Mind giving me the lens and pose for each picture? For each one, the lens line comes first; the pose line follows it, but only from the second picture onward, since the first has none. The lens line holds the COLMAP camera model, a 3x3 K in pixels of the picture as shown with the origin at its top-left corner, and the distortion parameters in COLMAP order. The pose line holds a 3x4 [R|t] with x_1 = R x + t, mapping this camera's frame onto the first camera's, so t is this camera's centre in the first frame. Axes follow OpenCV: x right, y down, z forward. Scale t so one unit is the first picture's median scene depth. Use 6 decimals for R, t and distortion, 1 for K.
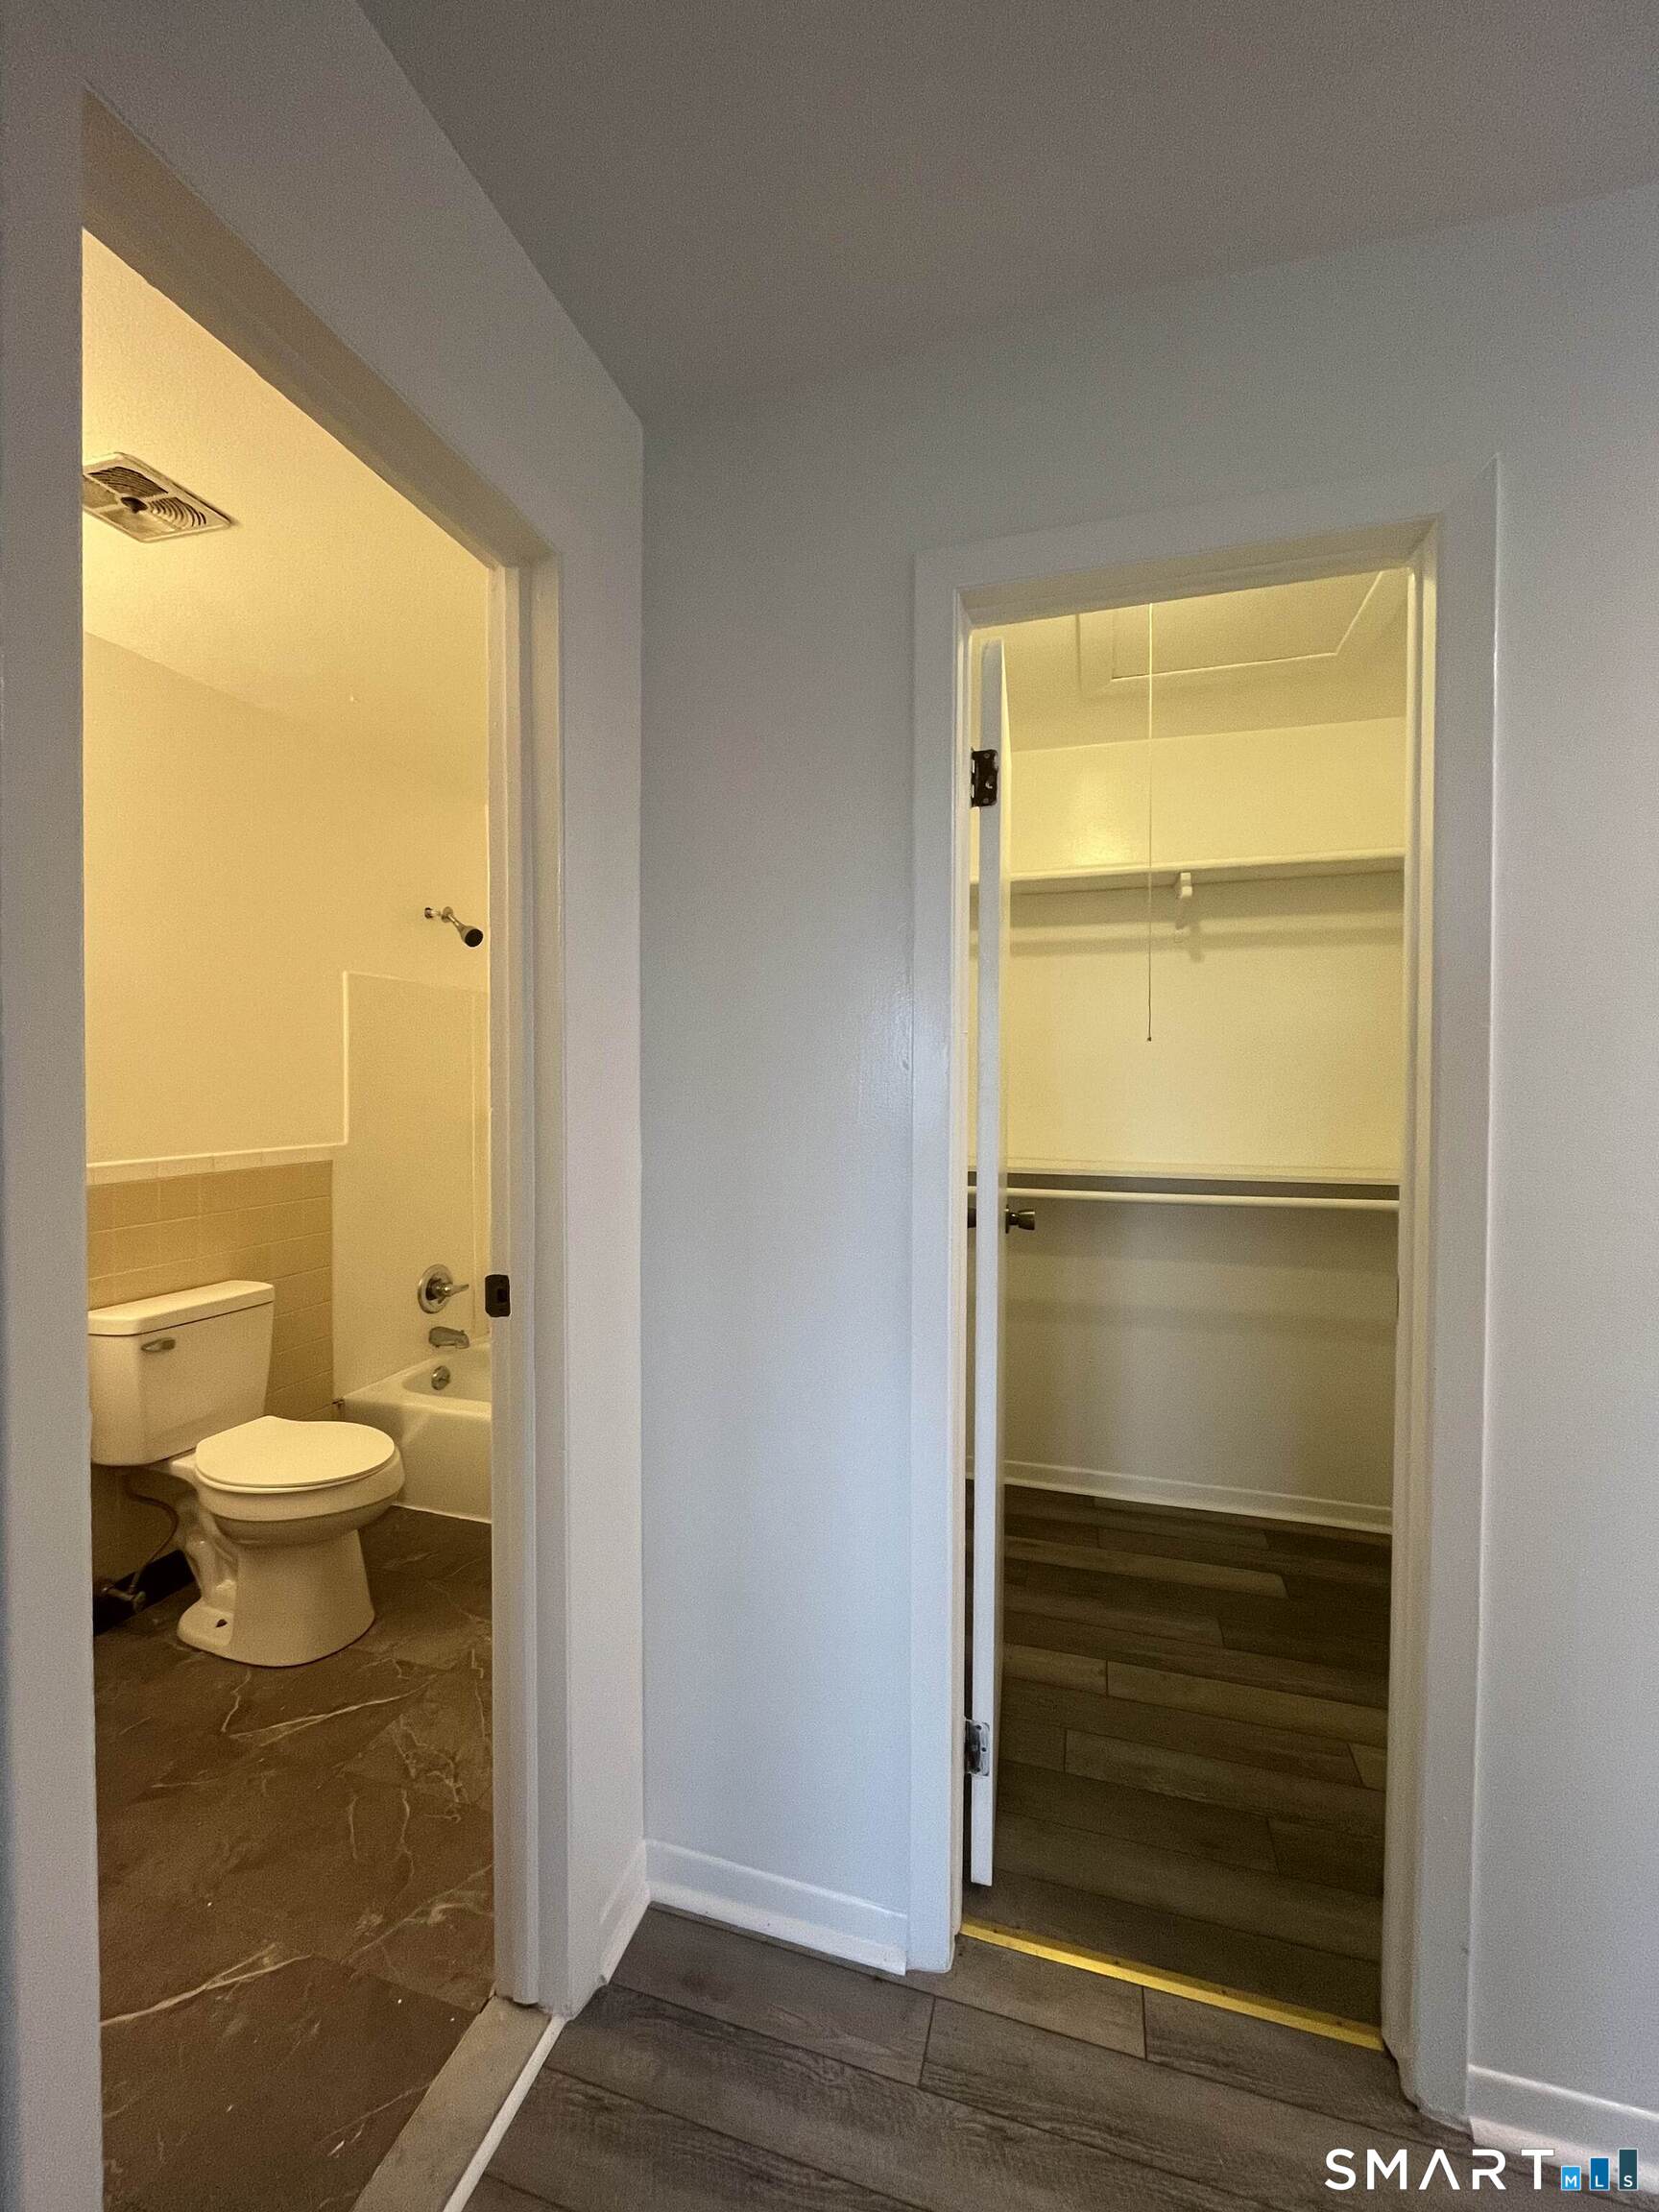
lens RADIAL K [[908.5, 0, 834.0], [0, 908.5, 1101.3], [0, 0, 1]] dist [-0.004678, -0.000740]
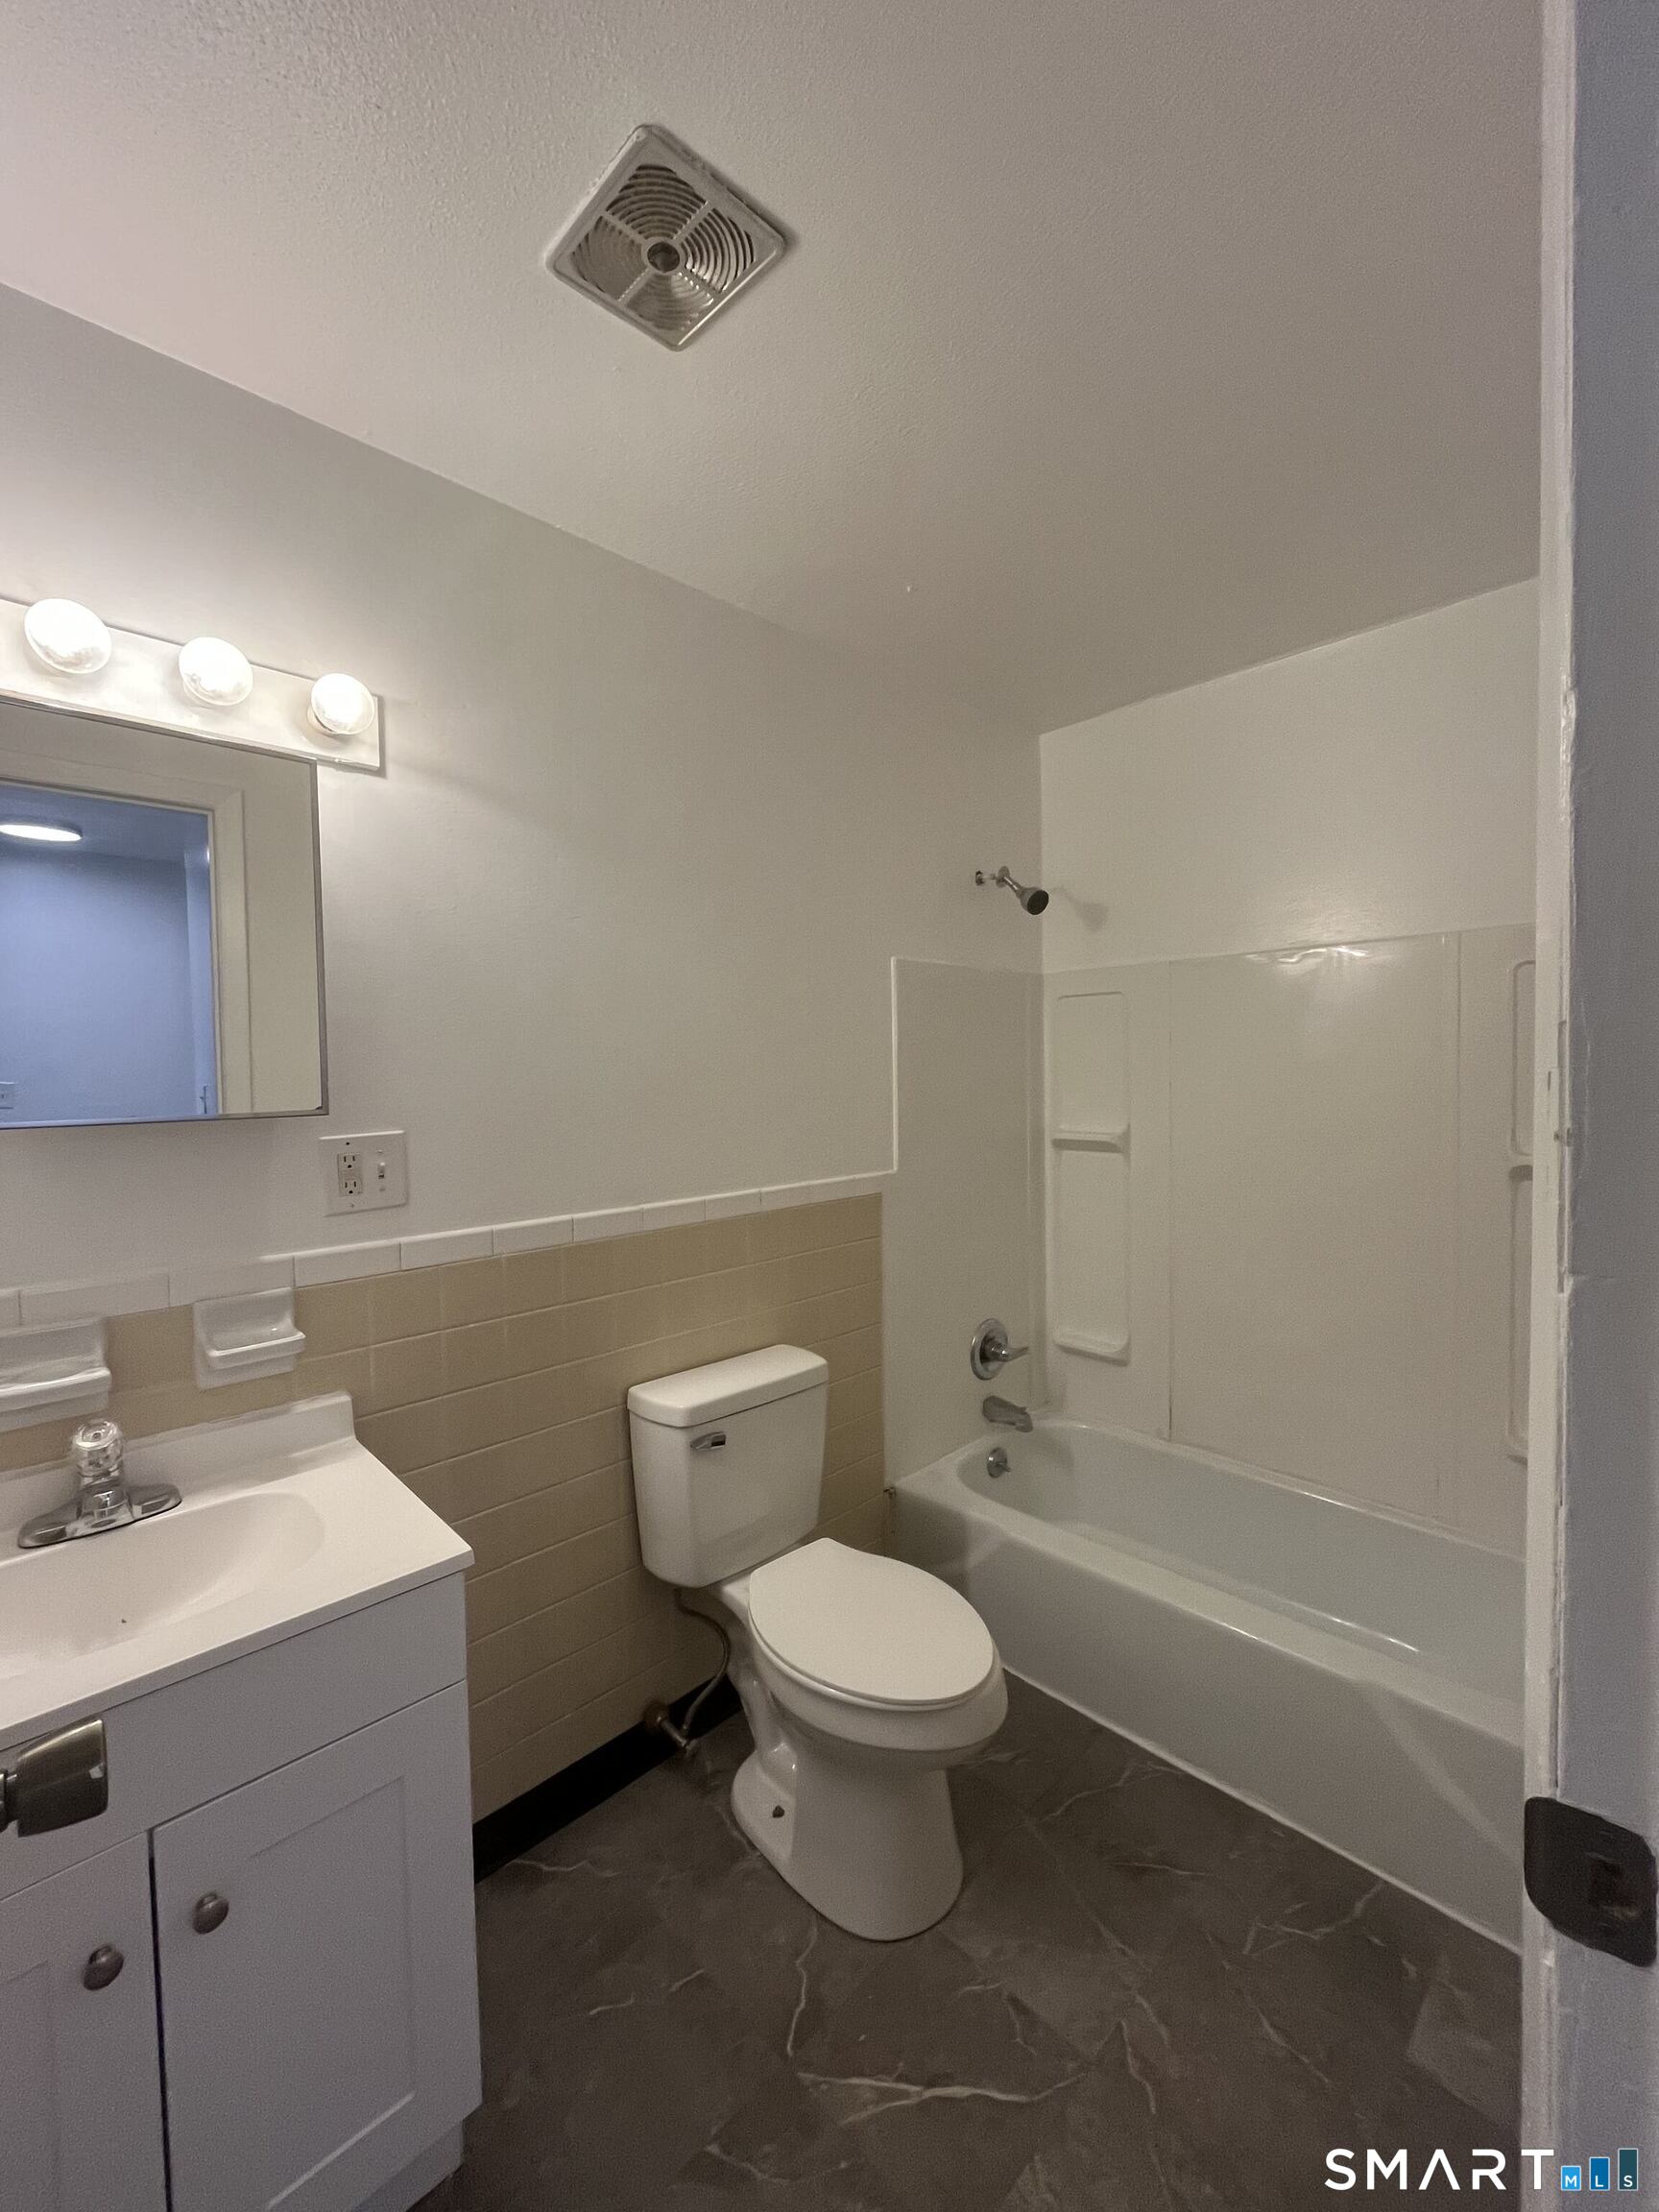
lens RADIAL K [[908.5, 0, 824.3], [0, 908.5, 1102.8], [0, 0, 1]] dist [-0.004678, -0.000740]
pose [[0.872348, 0.002200, -0.488880, -0.244205], [0.008291, 0.999779, 0.019293, -0.037402], [0.488815, -0.020884, 0.872138, 0.328345]]
